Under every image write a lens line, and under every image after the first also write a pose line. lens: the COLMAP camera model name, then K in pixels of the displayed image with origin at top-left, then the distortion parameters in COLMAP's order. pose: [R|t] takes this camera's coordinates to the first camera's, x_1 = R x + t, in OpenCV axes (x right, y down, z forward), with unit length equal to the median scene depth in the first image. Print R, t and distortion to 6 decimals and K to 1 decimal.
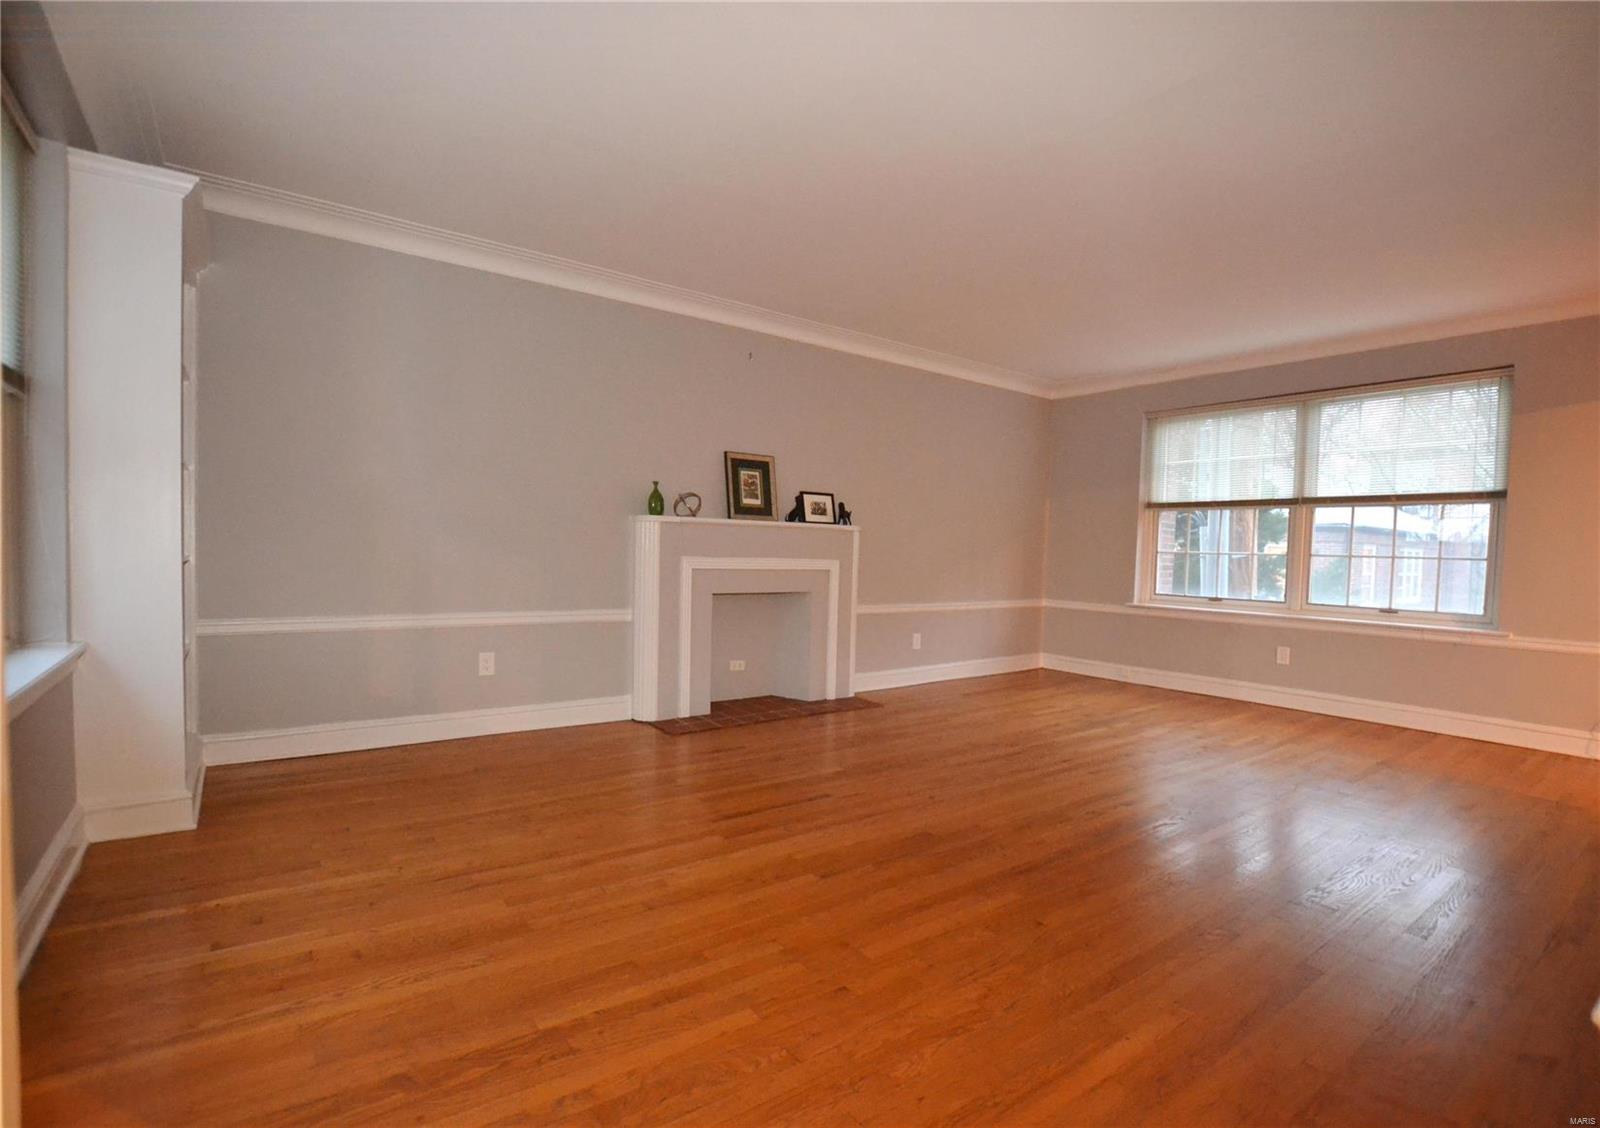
lens RADIAL K [[766.3, 0, 799.3], [0, 766.3, 581.2], [0, 0, 1]] dist [0.000773, 0.000070]
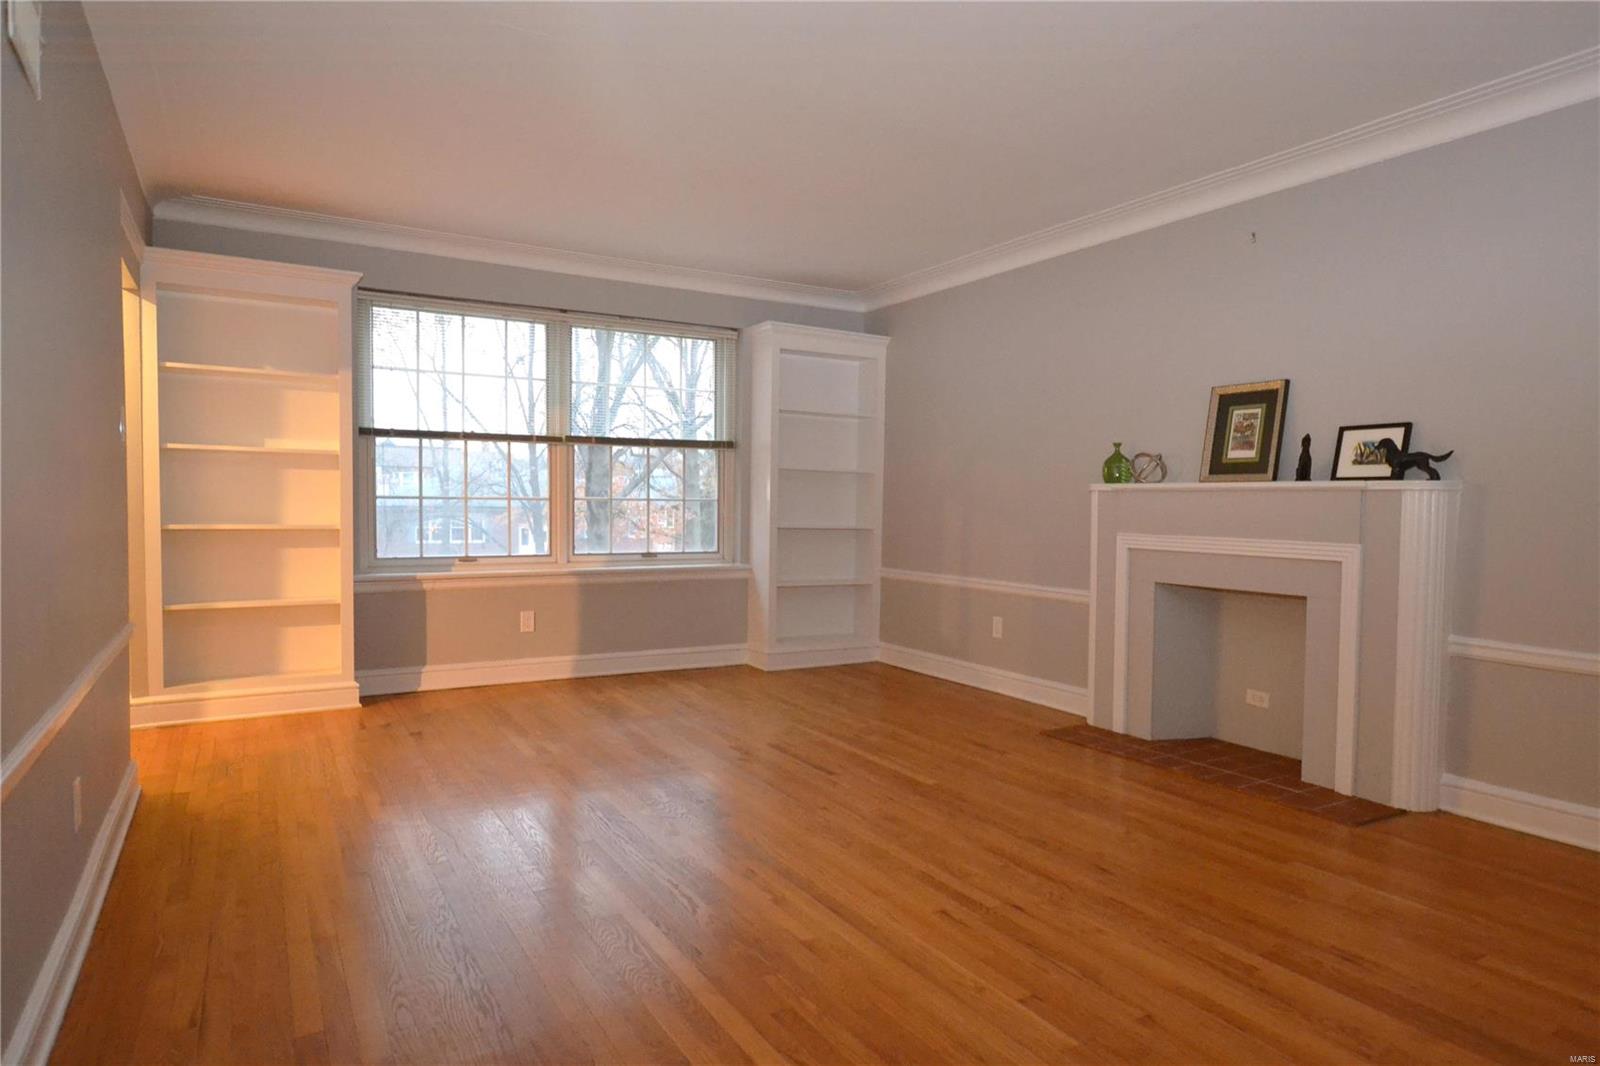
lens RADIAL K [[955.2, 0, 800.0], [0, 955.2, 533.0], [0, 0, 1]] dist [-0.001438, -0.000165]
pose [[-0.093904, 0.005275, -0.995567, 0.815150], [-0.059947, 0.998142, 0.010943, -0.020593], [0.993775, 0.060709, -0.093413, 0.700184]]
